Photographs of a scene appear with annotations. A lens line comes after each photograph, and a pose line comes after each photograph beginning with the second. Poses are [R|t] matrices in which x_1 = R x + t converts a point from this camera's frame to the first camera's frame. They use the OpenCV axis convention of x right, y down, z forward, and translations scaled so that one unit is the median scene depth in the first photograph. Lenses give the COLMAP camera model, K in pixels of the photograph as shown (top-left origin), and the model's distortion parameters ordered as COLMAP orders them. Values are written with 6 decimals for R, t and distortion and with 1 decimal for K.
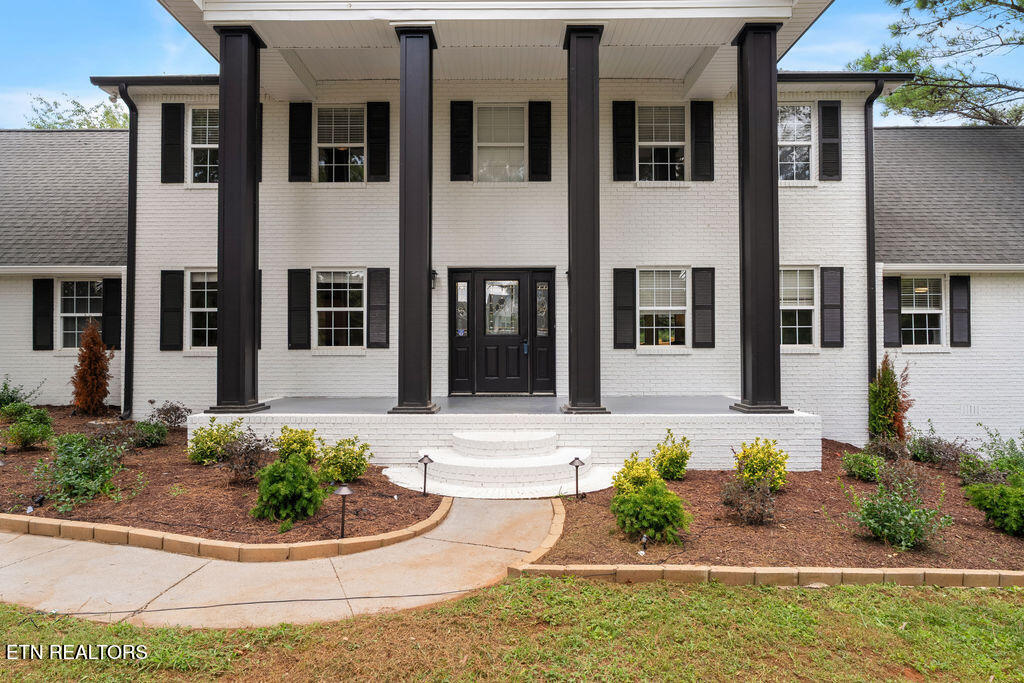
lens RADIAL K [[515.6, 0, 512.0], [0, 515.6, 326.1], [0, 0, 1]] dist [-0.014798, -0.000262]
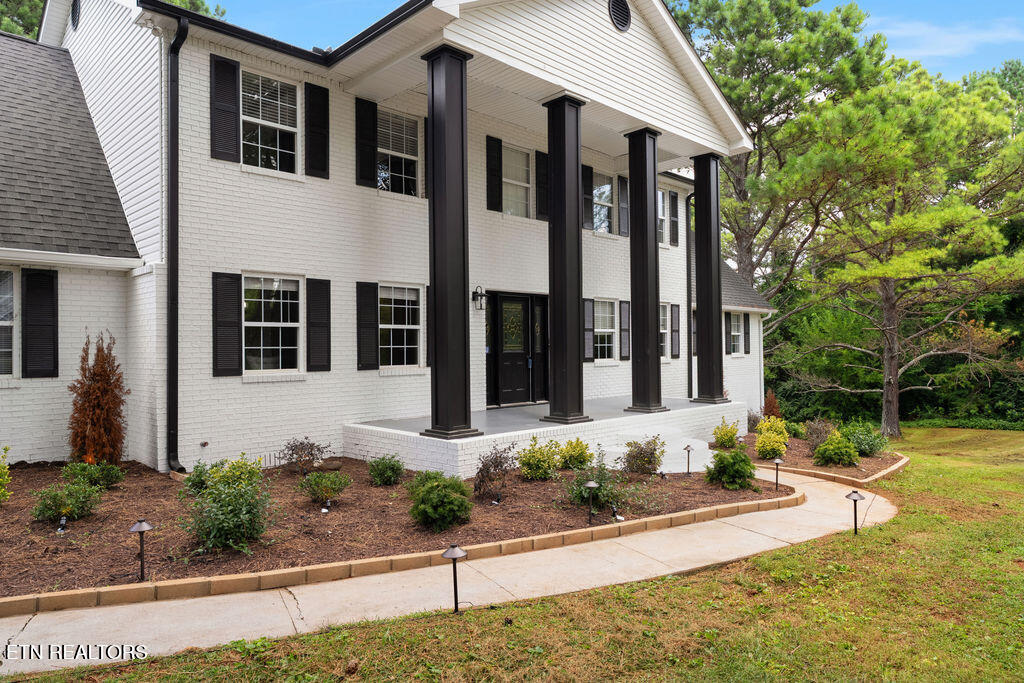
lens RADIAL K [[651.0, 0, 512.0], [0, 651.0, 341.5], [0, 0, 1]] dist [-0.037783, 0.000517]
pose [[0.712678, 0.001669, 0.701490, -1.020489], [0.004184, 0.999969, -0.006630, 0.003464], [-0.701479, 0.007661, 0.712649, -0.001908]]
